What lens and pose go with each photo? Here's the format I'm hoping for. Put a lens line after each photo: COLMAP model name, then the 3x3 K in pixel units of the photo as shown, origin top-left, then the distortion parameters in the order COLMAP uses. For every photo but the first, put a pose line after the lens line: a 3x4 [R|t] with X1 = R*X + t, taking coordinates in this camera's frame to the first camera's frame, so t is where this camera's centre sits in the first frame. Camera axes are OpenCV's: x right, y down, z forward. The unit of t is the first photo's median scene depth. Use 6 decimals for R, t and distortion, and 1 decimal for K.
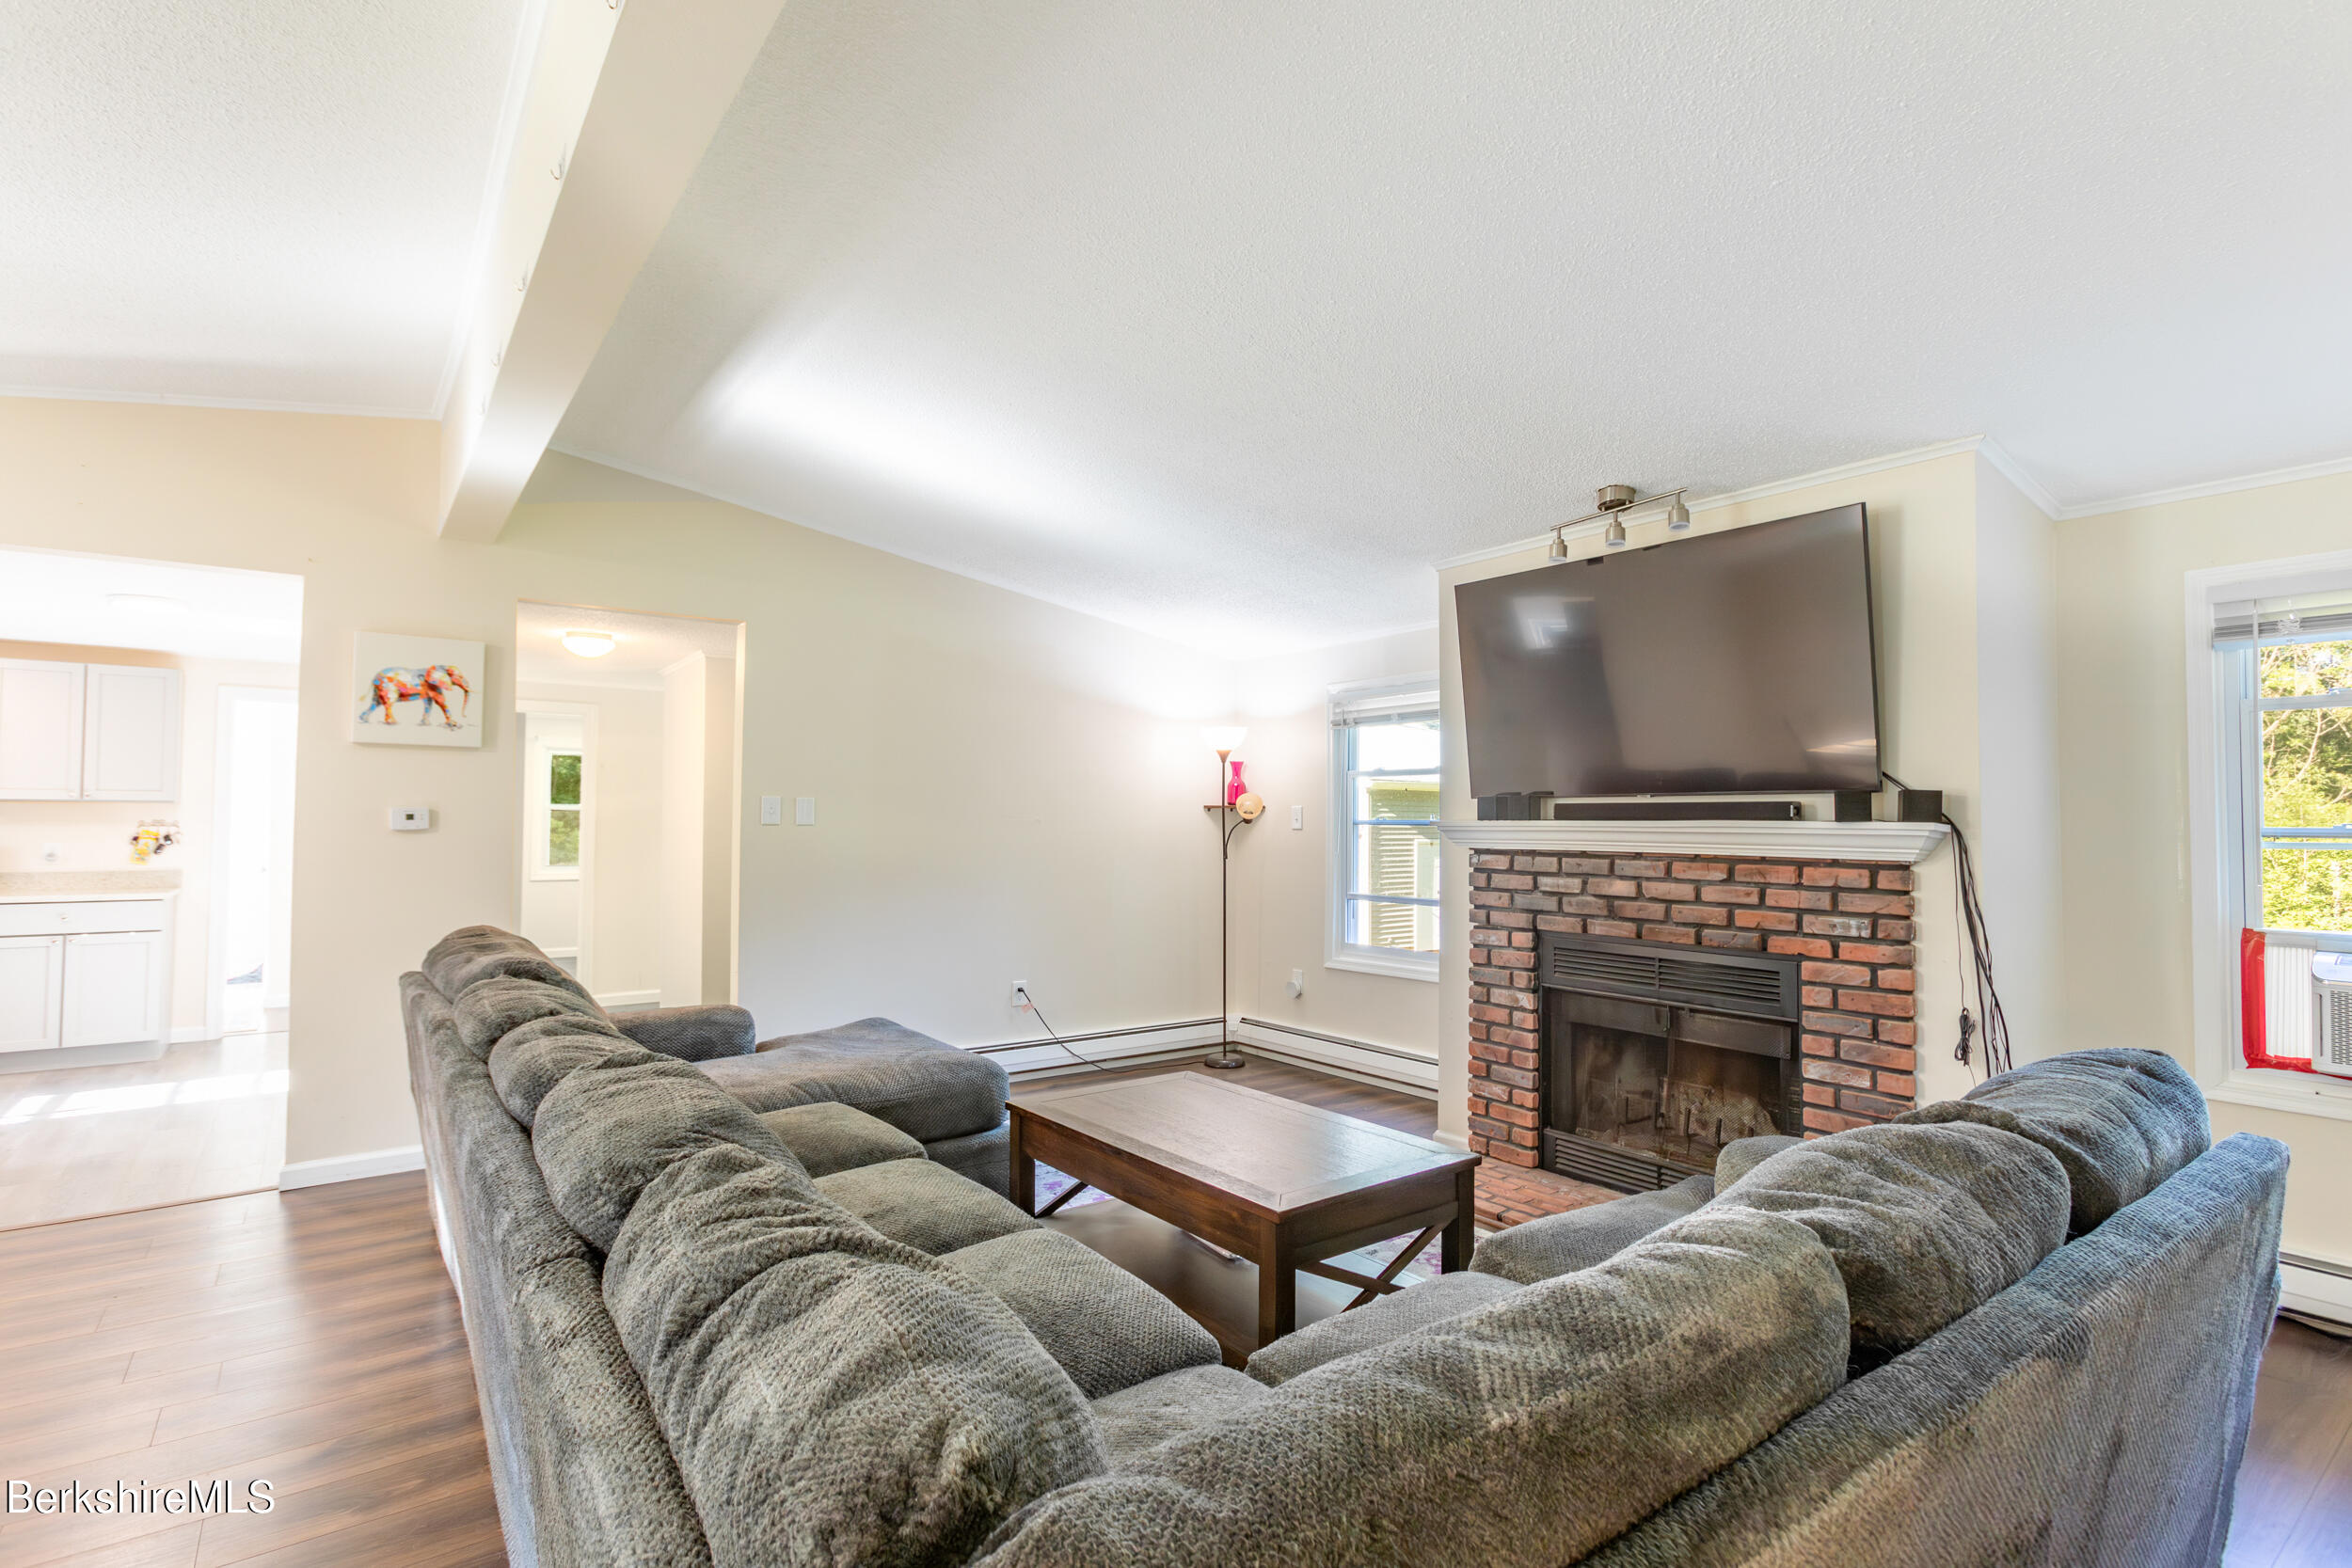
lens RADIAL K [[1129.9, 0, 1169.8], [0, 1129.9, 784.5], [0, 0, 1]] dist [-0.002837, 0.004706]
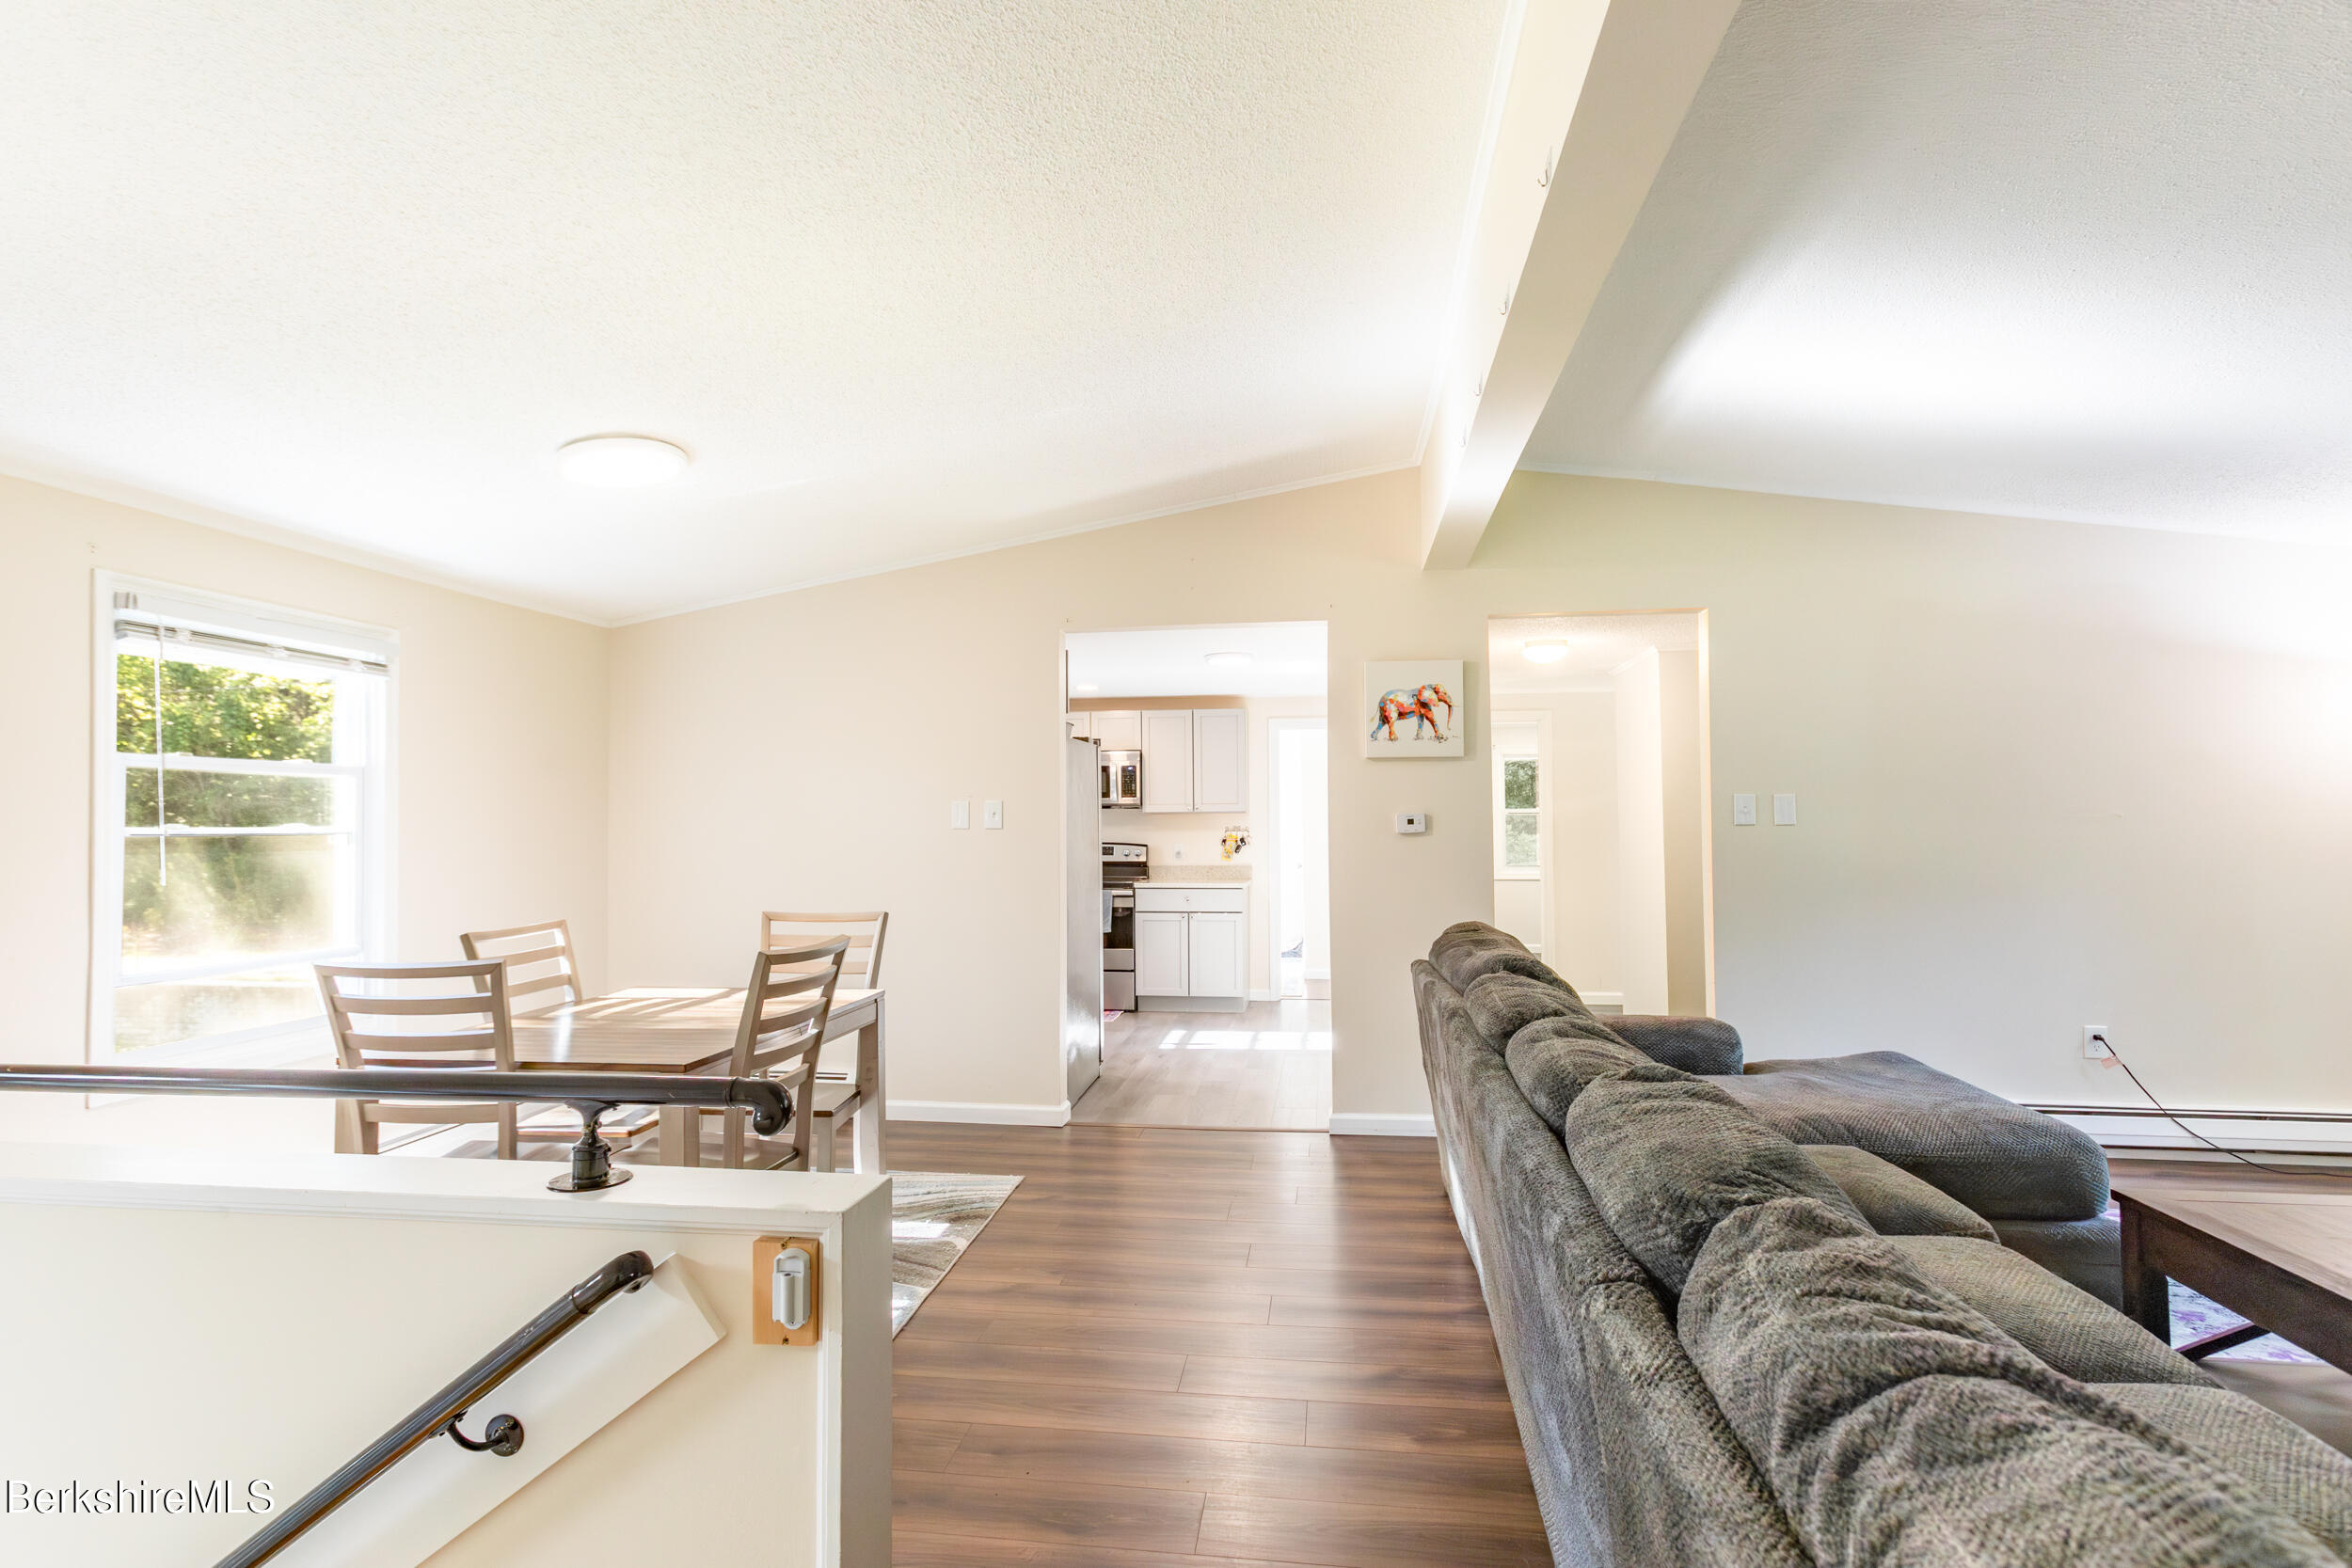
lens RADIAL K [[1129.9, 0, 1172.3], [0, 1129.9, 784.7], [0, 0, 1]] dist [-0.002837, 0.004706]
pose [[0.720619, -0.035266, -0.692434, -0.065769], [0.035155, 0.999279, -0.014307, -0.000320], [0.692440, -0.014033, 0.721339, 0.024420]]
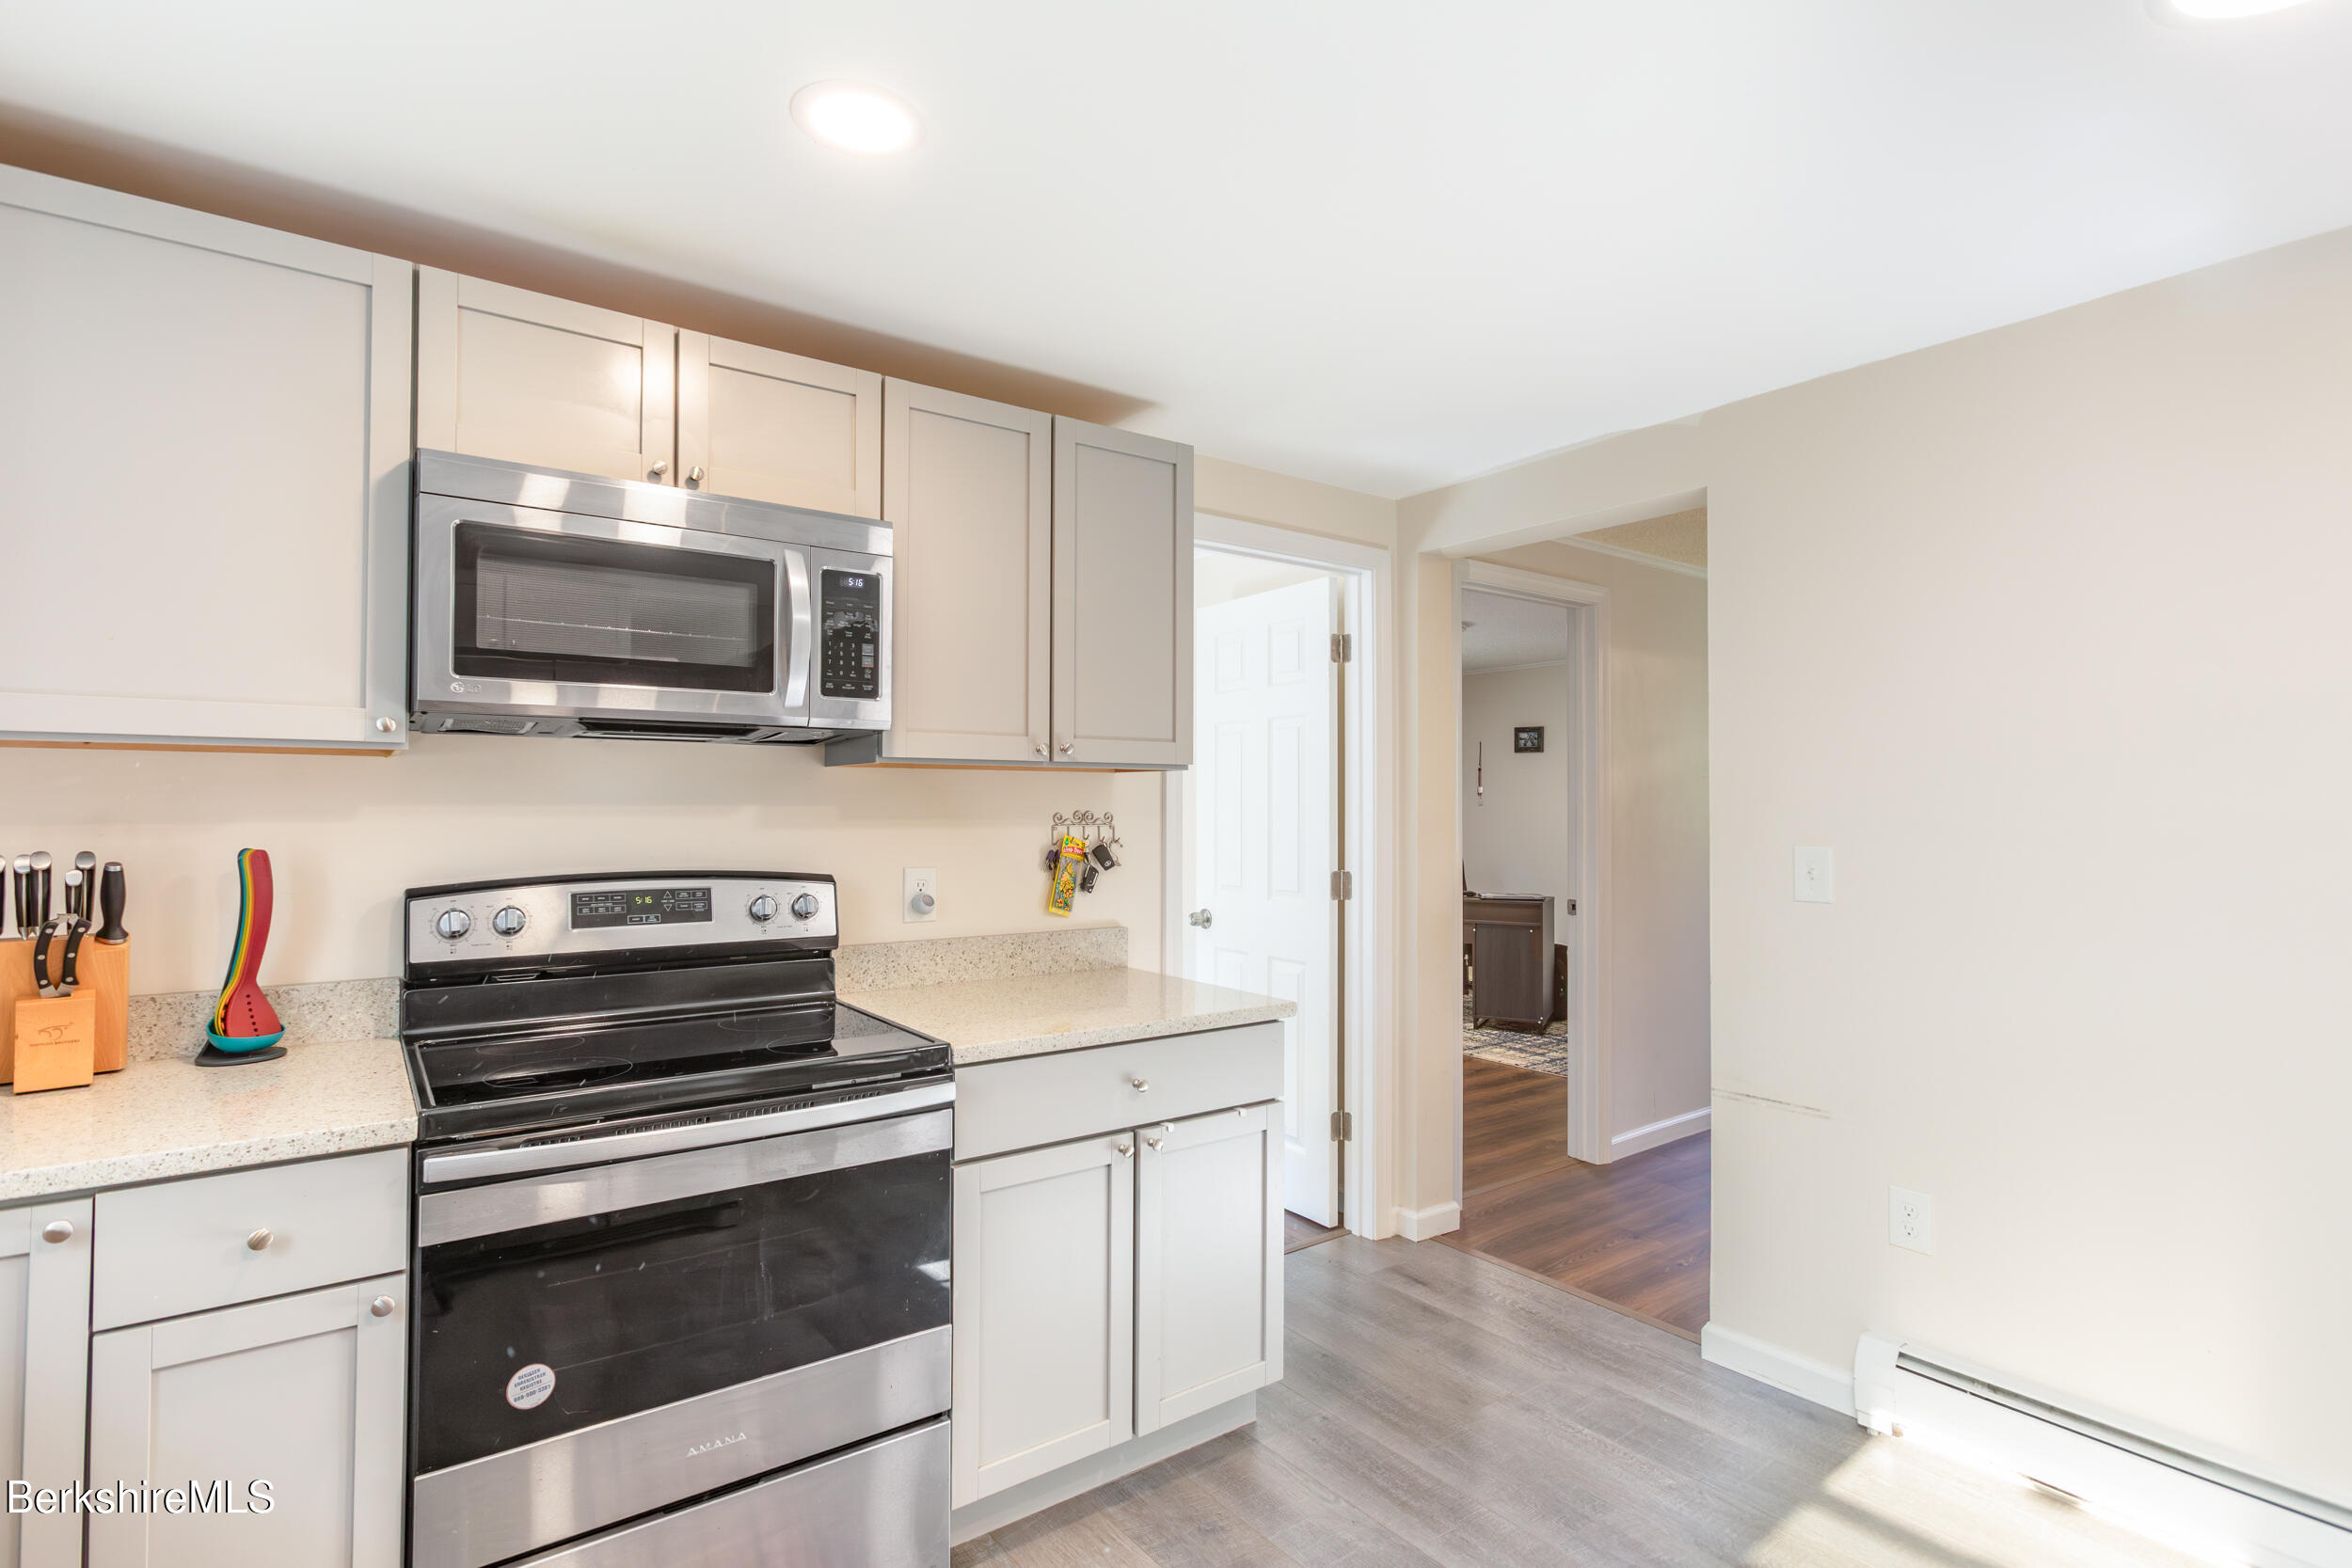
lens RADIAL K [[1129.9, 0, 1164.6], [0, 1129.9, 791.0], [0, 0, 1]] dist [-0.002837, 0.004706]
pose [[0.999937, -0.003381, -0.010665, -1.080527], [0.003642, 0.999690, 0.024617, 0.015947], [0.010578, -0.024655, 0.999640, 0.715513]]
